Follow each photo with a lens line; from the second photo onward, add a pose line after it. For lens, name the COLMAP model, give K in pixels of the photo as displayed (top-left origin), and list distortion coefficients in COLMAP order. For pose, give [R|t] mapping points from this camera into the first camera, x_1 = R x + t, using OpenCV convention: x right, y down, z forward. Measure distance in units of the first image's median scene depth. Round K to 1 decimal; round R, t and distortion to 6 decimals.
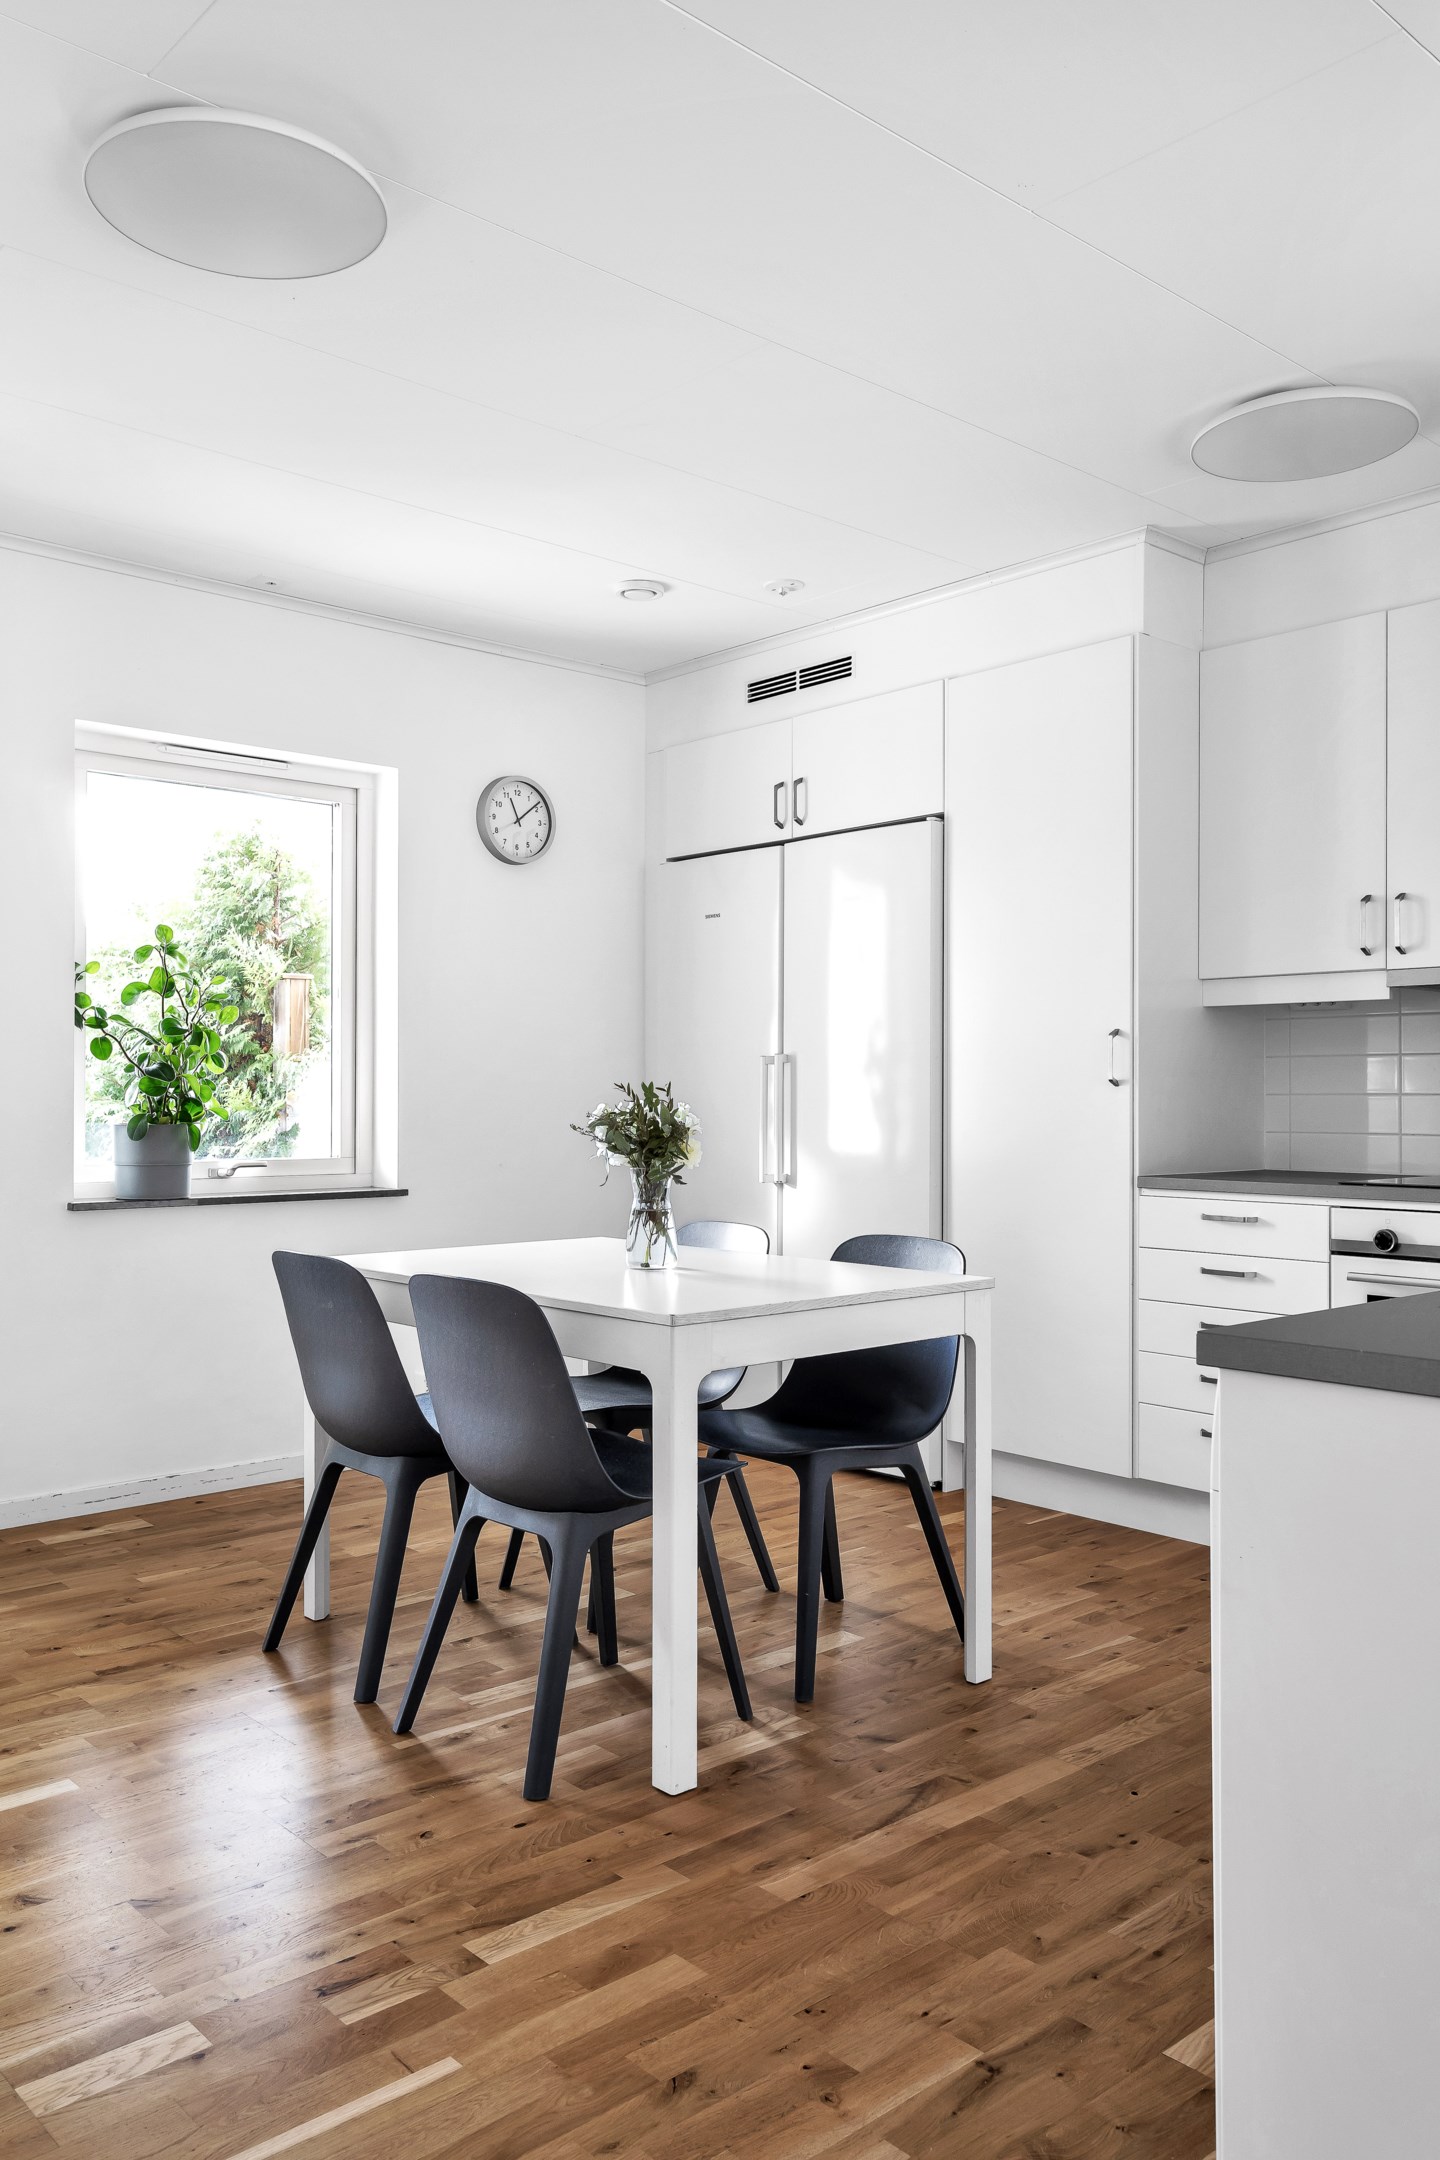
lens RADIAL K [[1680.8, 0, 720.0], [0, 1680.8, 1080.0], [0, 0, 1]] dist [0.004766, 0.003806]
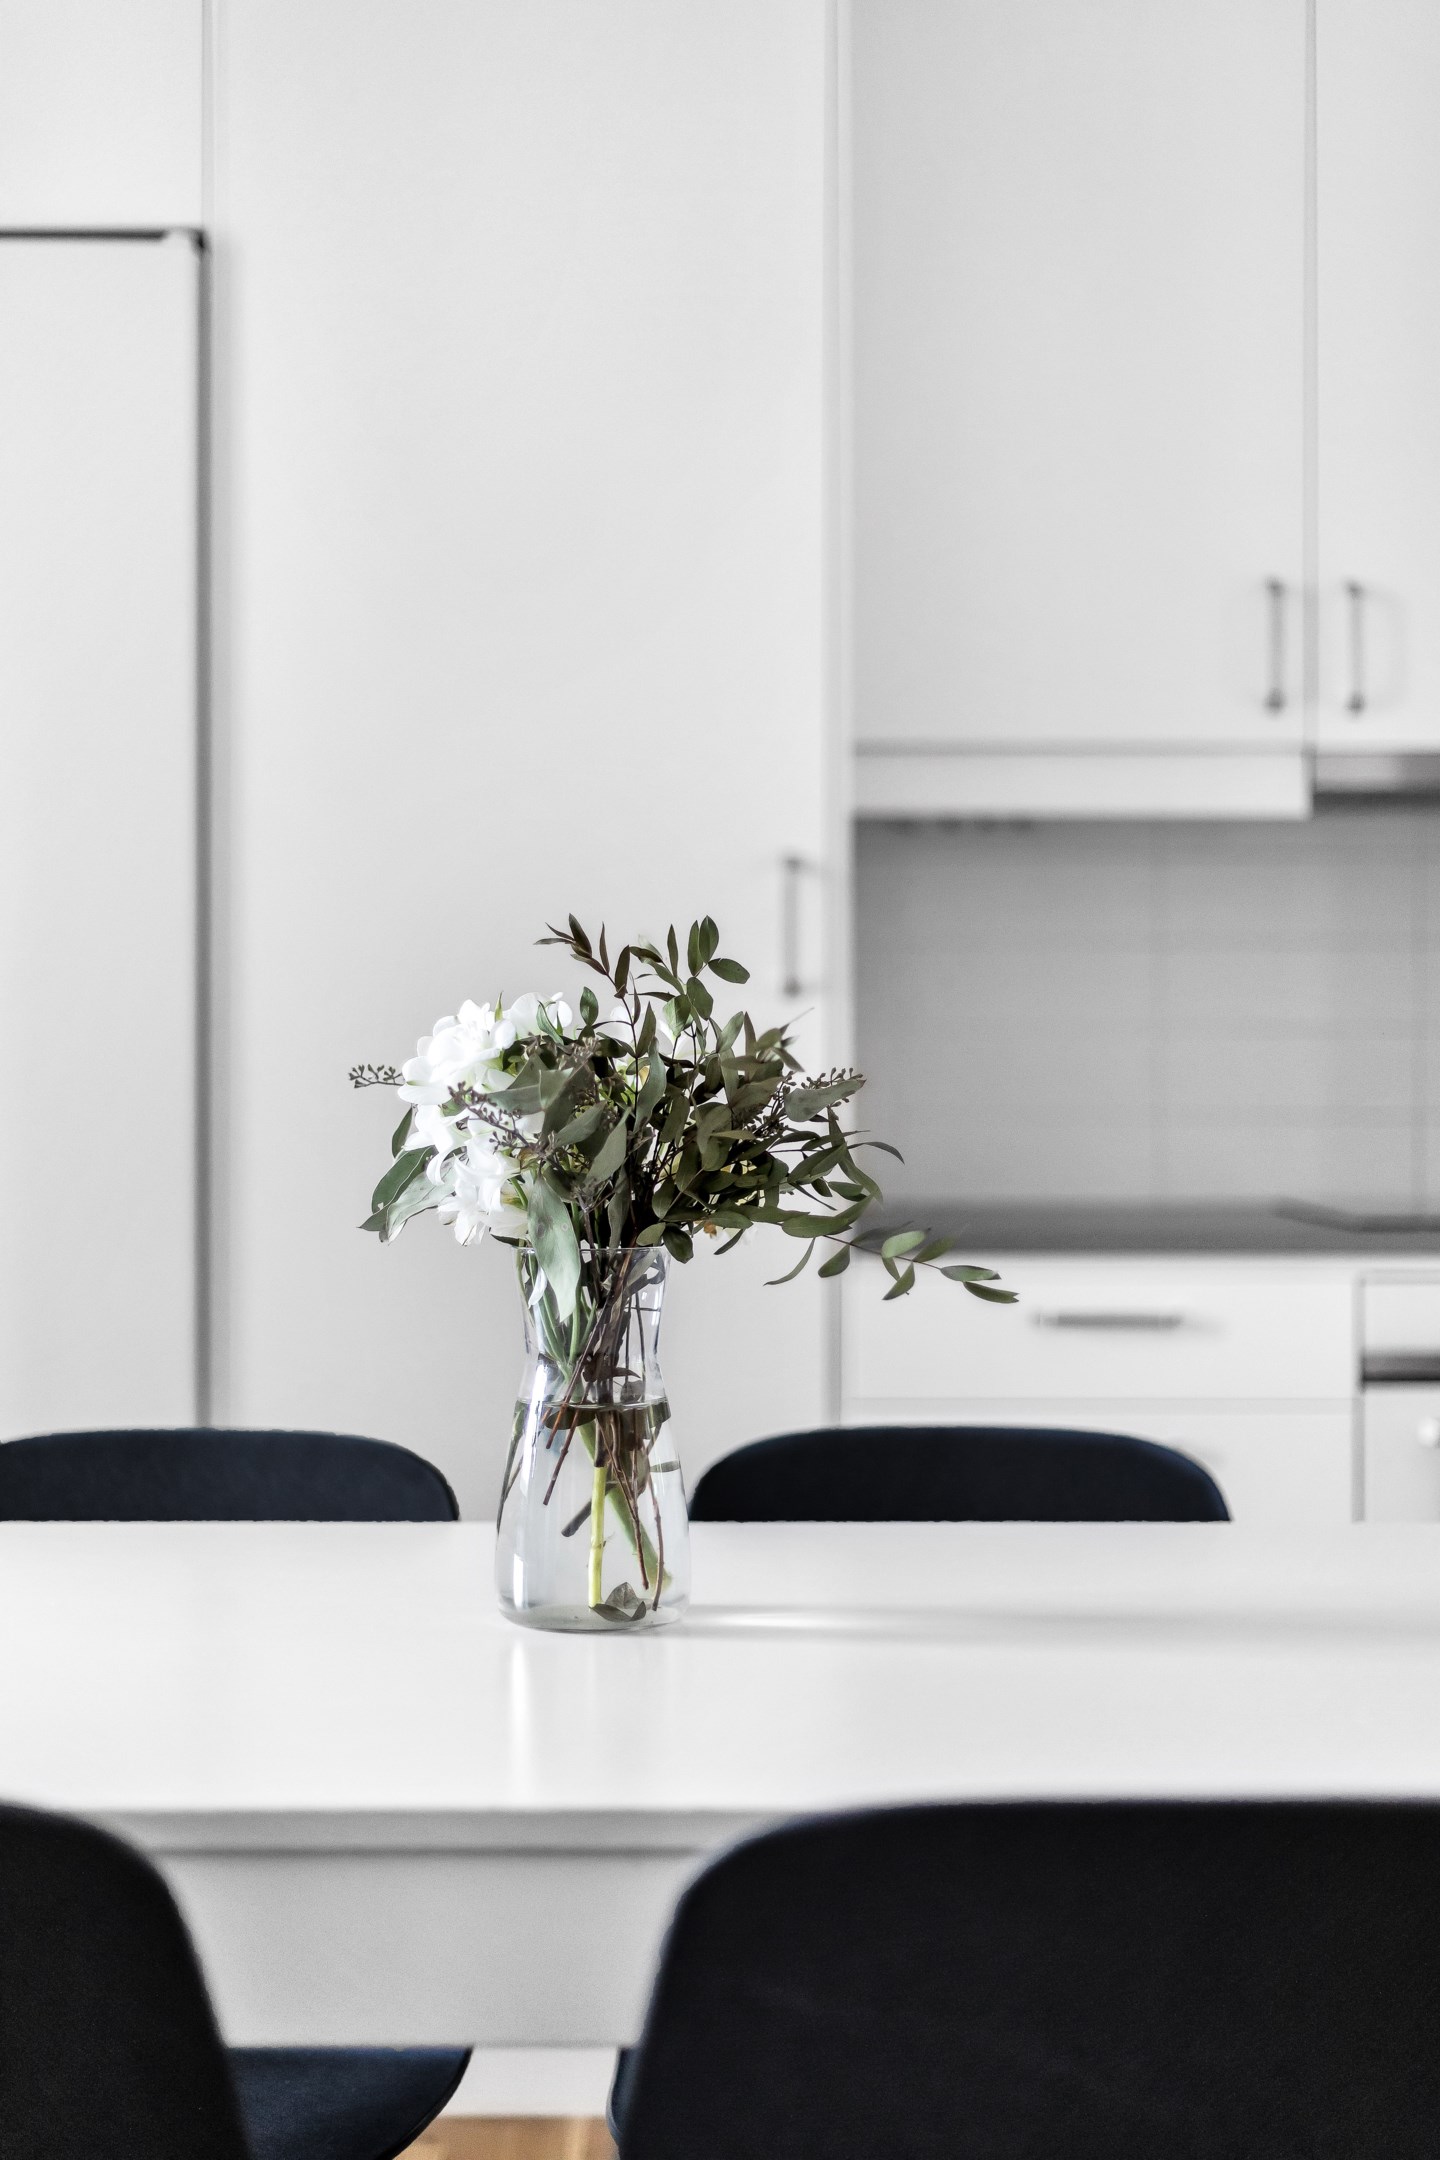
lens RADIAL K [[3157.7, 0, 720.0], [0, 3157.7, 1080.0], [0, 0, 1]] dist [0.031744, 0.033729]
pose [[0.667690, -0.002372, 0.744435, -0.371352], [0.000749, 0.999997, 0.002514, 0.023247], [-0.744439, -0.001121, 0.667690, 0.605399]]
